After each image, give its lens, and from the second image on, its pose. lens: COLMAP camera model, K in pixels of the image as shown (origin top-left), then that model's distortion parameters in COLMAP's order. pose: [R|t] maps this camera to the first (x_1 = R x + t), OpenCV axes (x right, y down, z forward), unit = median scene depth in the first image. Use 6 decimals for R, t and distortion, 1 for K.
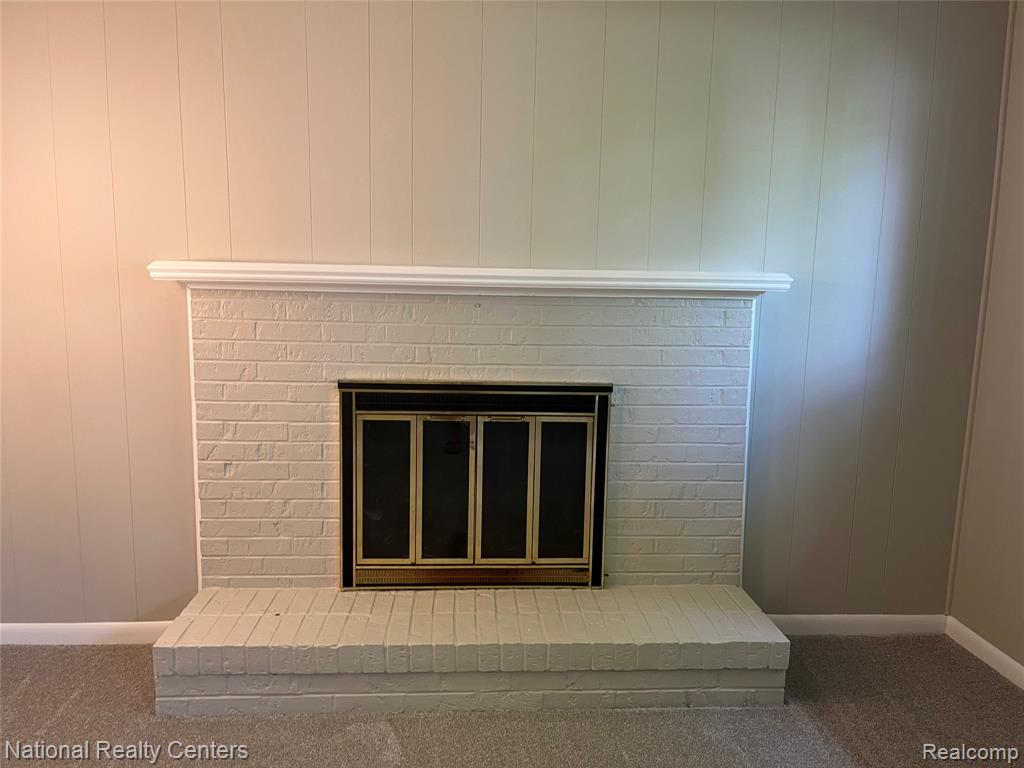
lens RADIAL K [[773.3, 0, 510.1], [0, 773.3, 385.3], [0, 0, 1]] dist [0.065736, -0.086256]
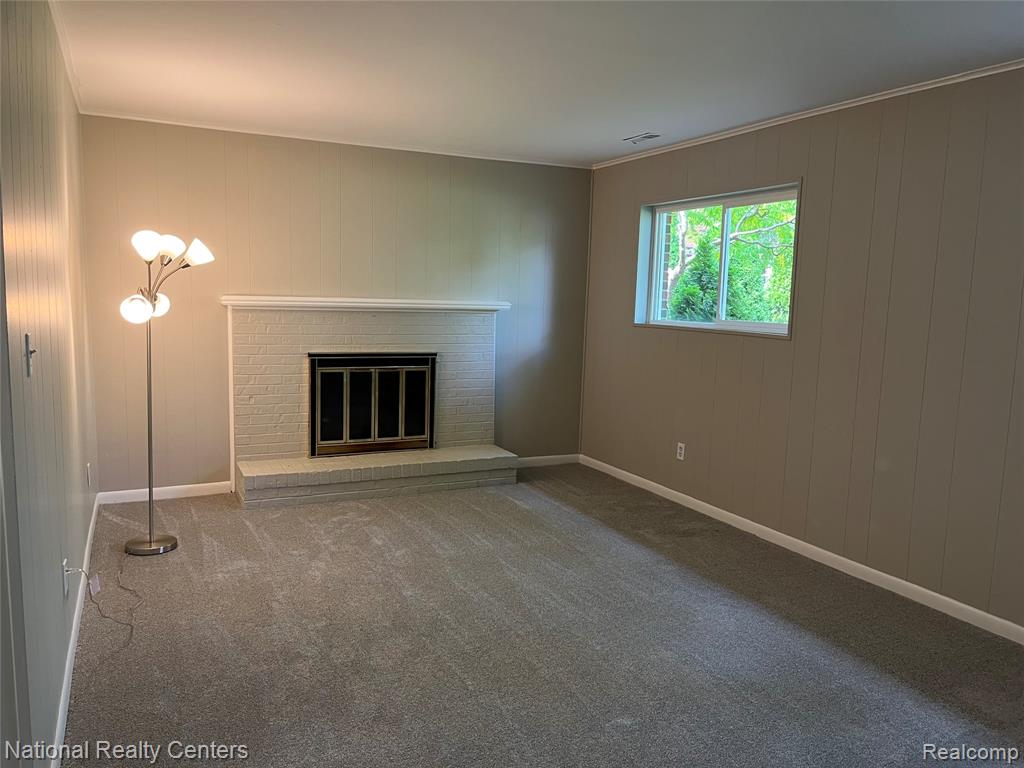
lens RADIAL K [[773.3, 0, 512.6], [0, 773.3, 384.4], [0, 0, 1]] dist [0.065736, -0.086256]
pose [[0.924397, -0.039111, 0.379423, -0.492970], [0.044672, 0.998985, -0.005860, 0.110048], [-0.378808, 0.022366, 0.925205, -1.074858]]
